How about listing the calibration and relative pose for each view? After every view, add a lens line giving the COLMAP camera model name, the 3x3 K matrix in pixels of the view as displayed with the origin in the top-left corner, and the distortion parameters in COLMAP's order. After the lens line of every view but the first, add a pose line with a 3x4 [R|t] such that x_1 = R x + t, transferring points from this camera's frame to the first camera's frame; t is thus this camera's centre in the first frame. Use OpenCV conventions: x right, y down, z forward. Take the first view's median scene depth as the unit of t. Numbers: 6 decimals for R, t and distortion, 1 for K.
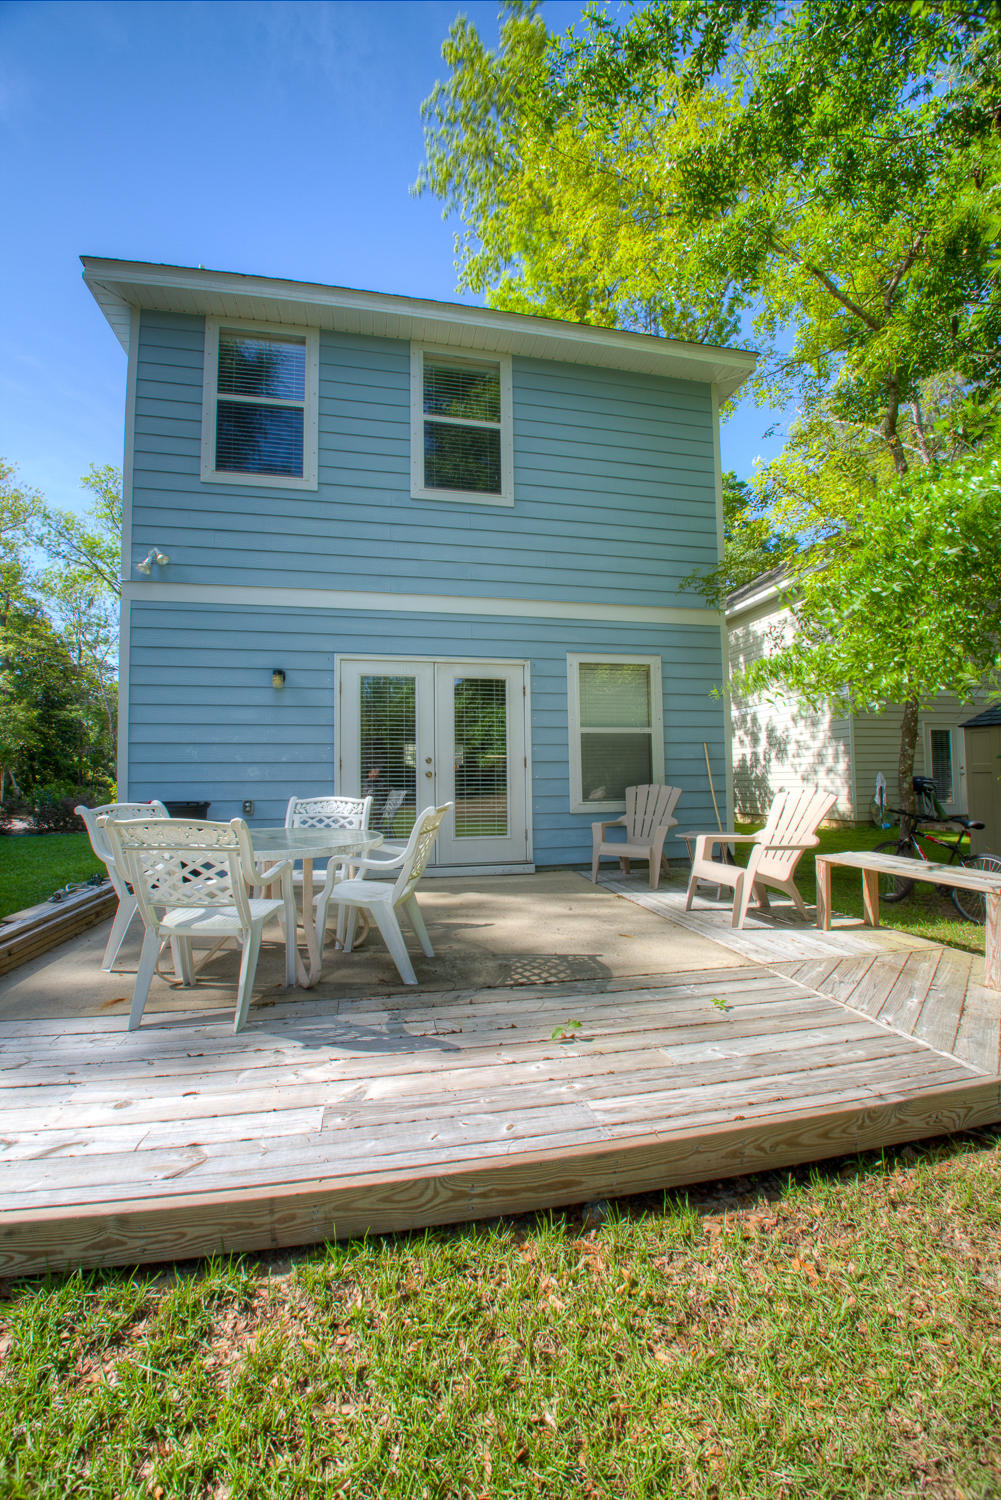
lens RADIAL K [[603.1, 0, 499.5], [0, 603.1, 760.9], [0, 0, 1]] dist [-0.036996, -0.001250]
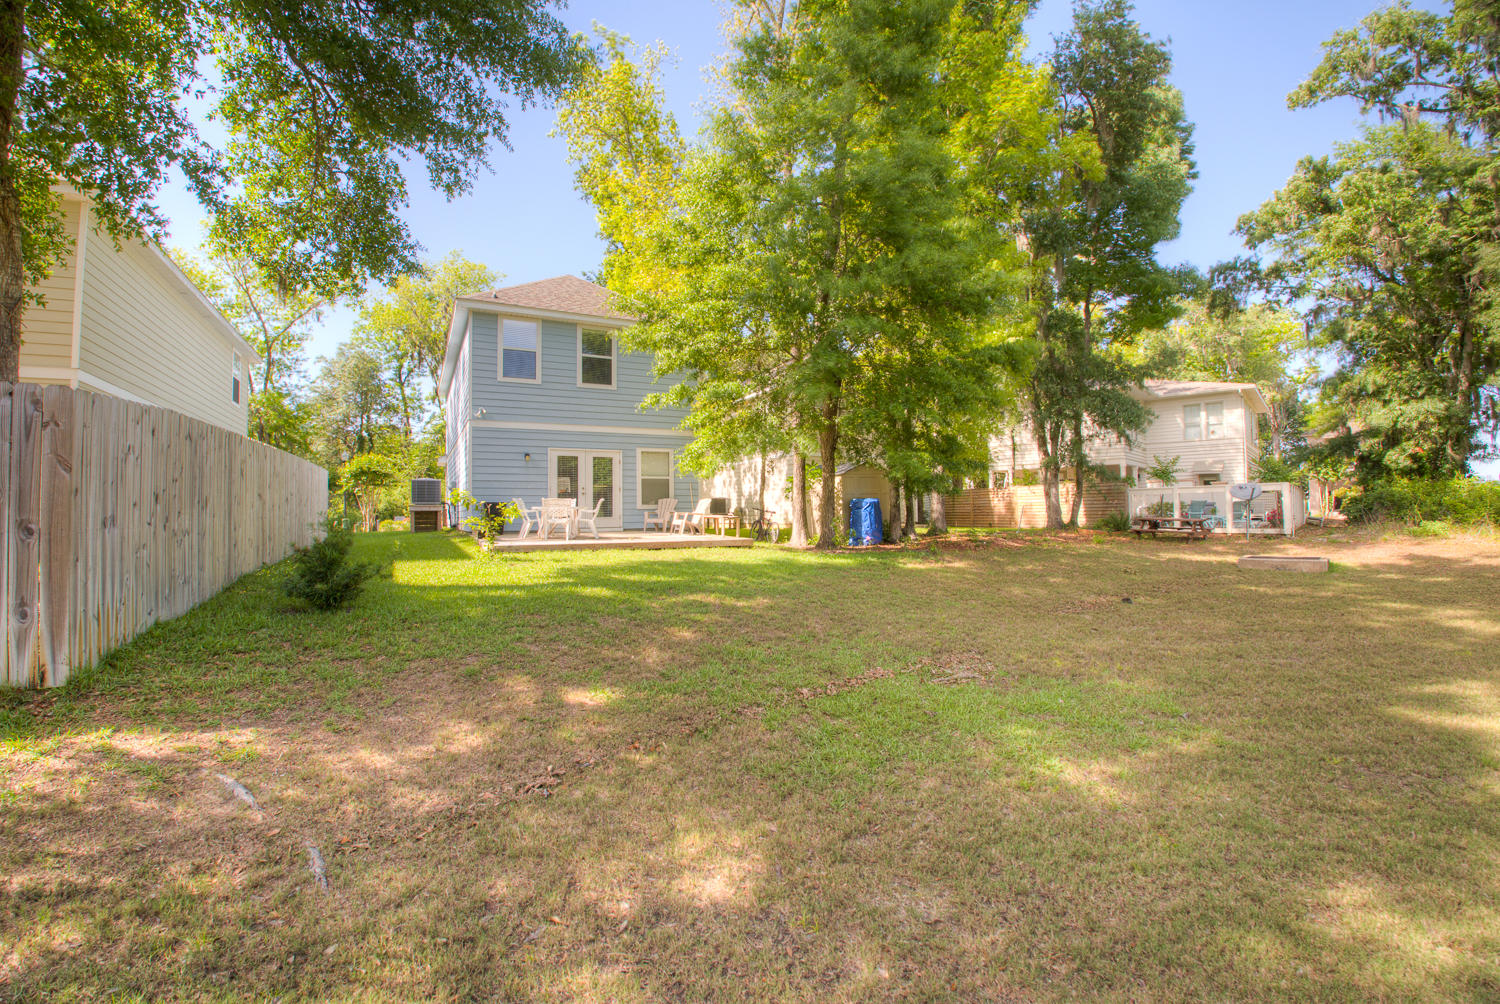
lens RADIAL K [[688.5, 0, 753.6], [0, 688.5, 506.0], [0, 0, 1]] dist [-0.040275, -0.003503]
pose [[0.971389, 0.011170, 0.237231, -0.099583], [-0.017232, 0.999575, 0.023495, -0.005209], [-0.236868, -0.026911, 0.971169, -2.026194]]
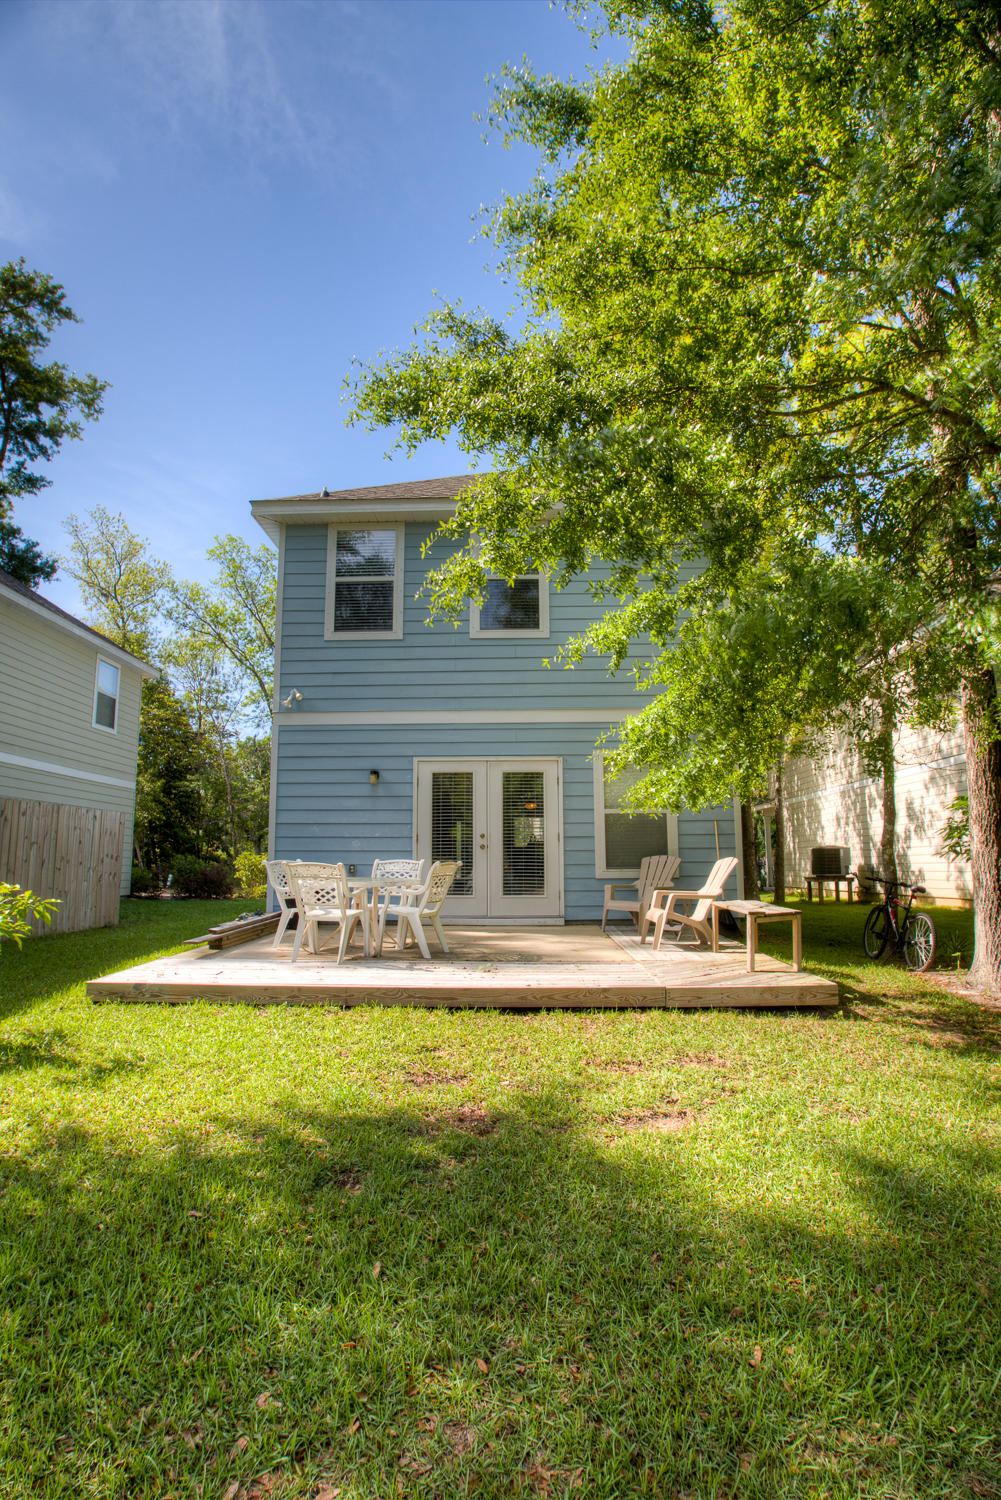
lens RADIAL K [[812.9, 0, 498.3], [0, 812.9, 744.6], [0, 0, 1]] dist [-0.020760, -0.000055]
pose [[0.971580, -0.026266, -0.235250, 0.324672], [0.001060, 0.994298, -0.106634, -0.008730], [0.236710, 0.103354, 0.966067, -0.695392]]
